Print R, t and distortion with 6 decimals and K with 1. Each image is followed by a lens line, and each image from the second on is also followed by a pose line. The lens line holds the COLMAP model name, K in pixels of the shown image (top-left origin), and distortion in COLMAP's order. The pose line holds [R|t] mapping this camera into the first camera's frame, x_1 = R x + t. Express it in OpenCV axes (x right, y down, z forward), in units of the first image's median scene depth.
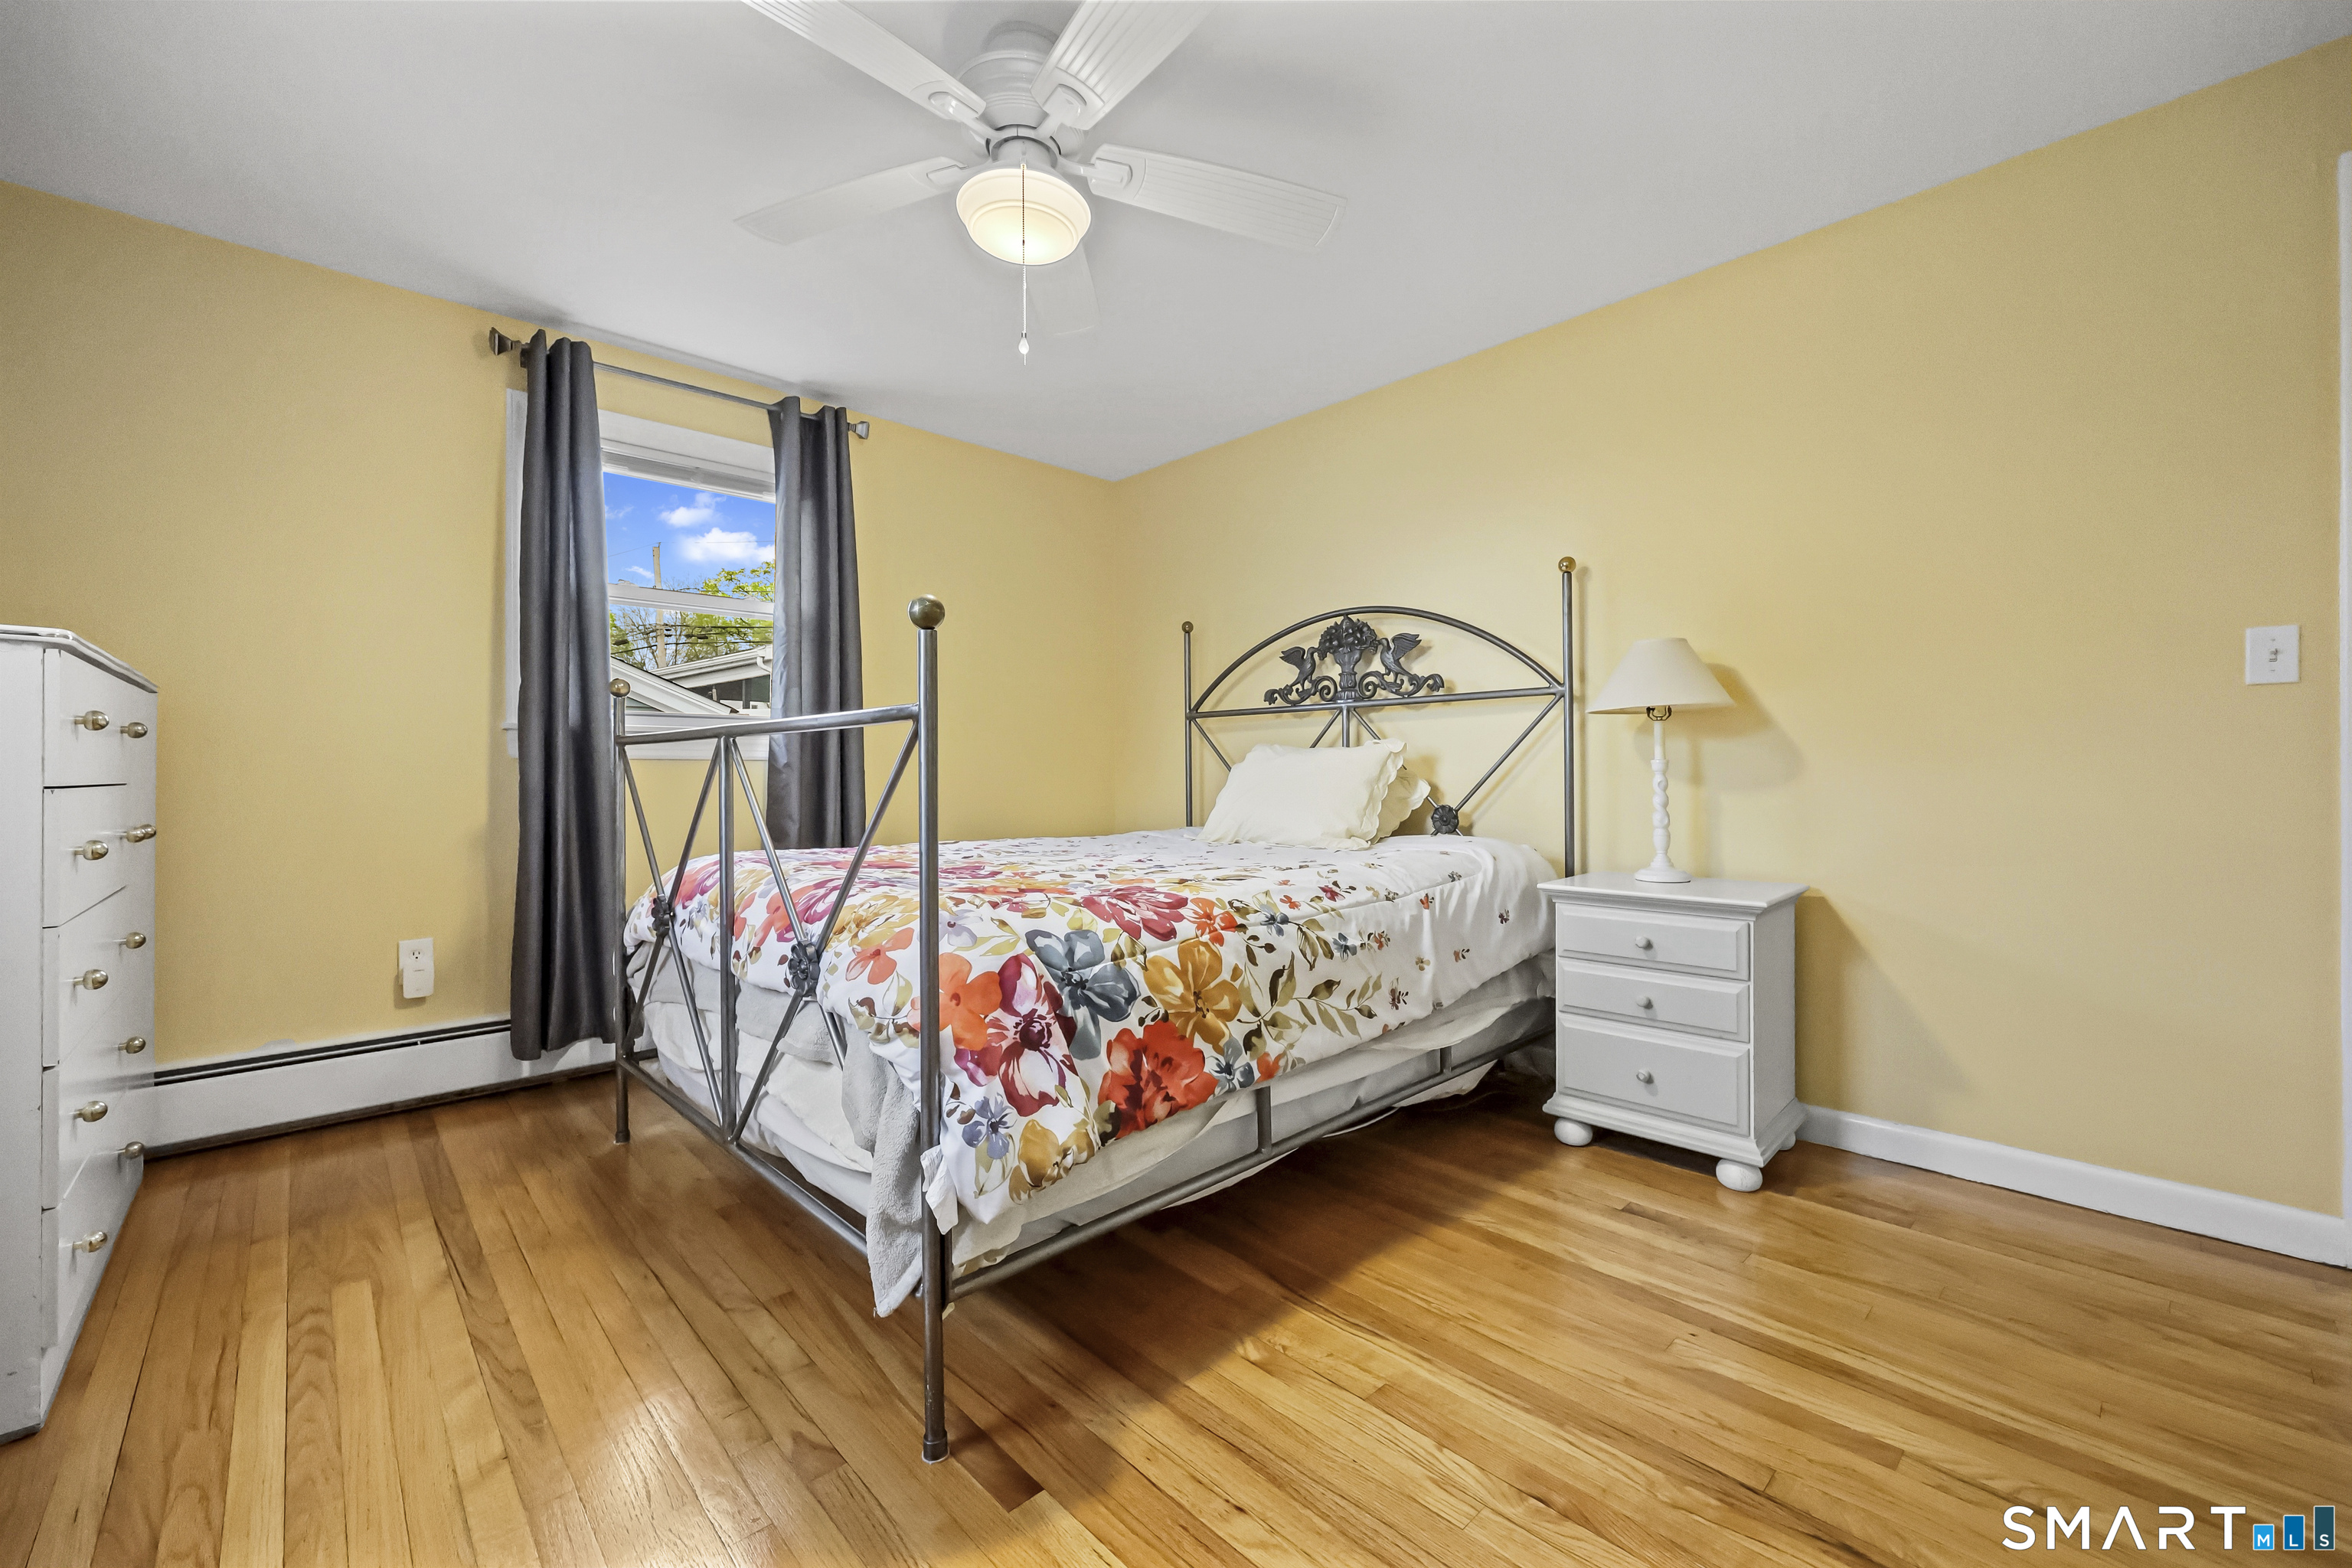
lens RADIAL K [[958.4, 0, 1186.7], [0, 958.4, 778.7], [0, 0, 1]] dist [-0.000015, -0.000130]
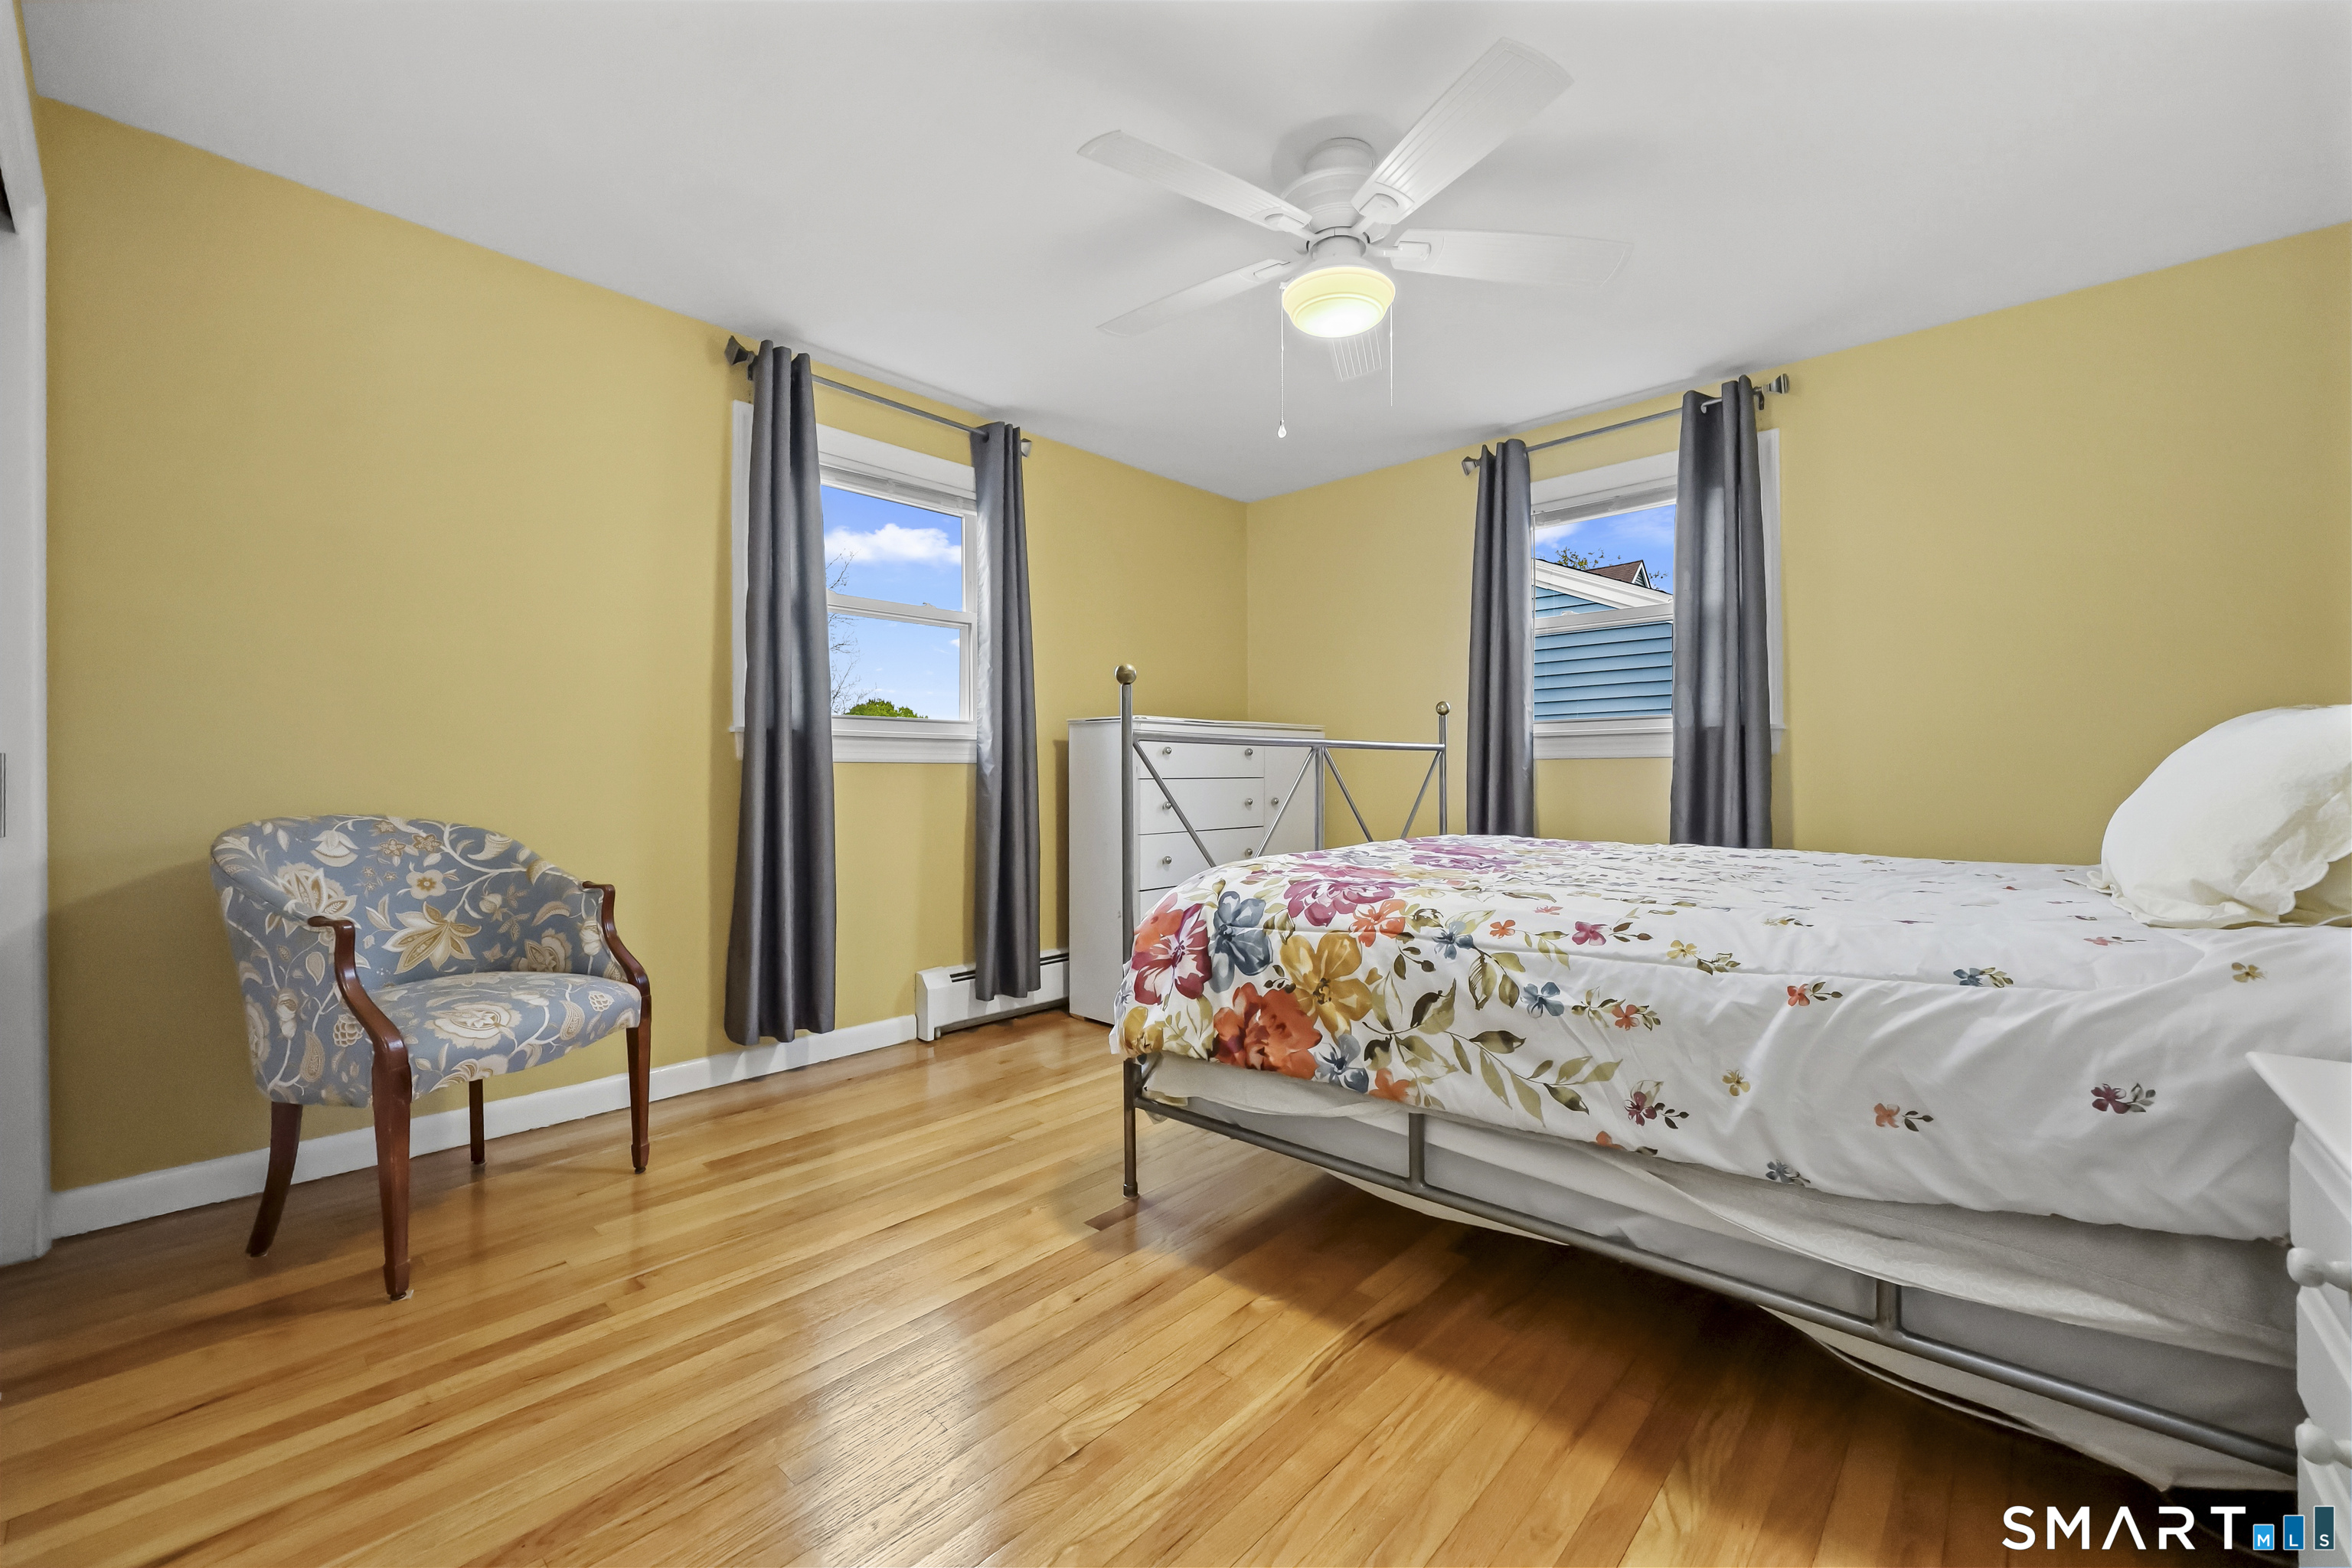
lens RADIAL K [[958.4, 0, 1185.6], [0, 958.4, 778.0], [0, 0, 1]] dist [-0.000015, -0.000130]
pose [[0.058143, 0.007733, -0.998278, 1.010441], [-0.000376, 0.999970, 0.007724, -0.007731], [0.998308, -0.000074, 0.058145, 0.748399]]
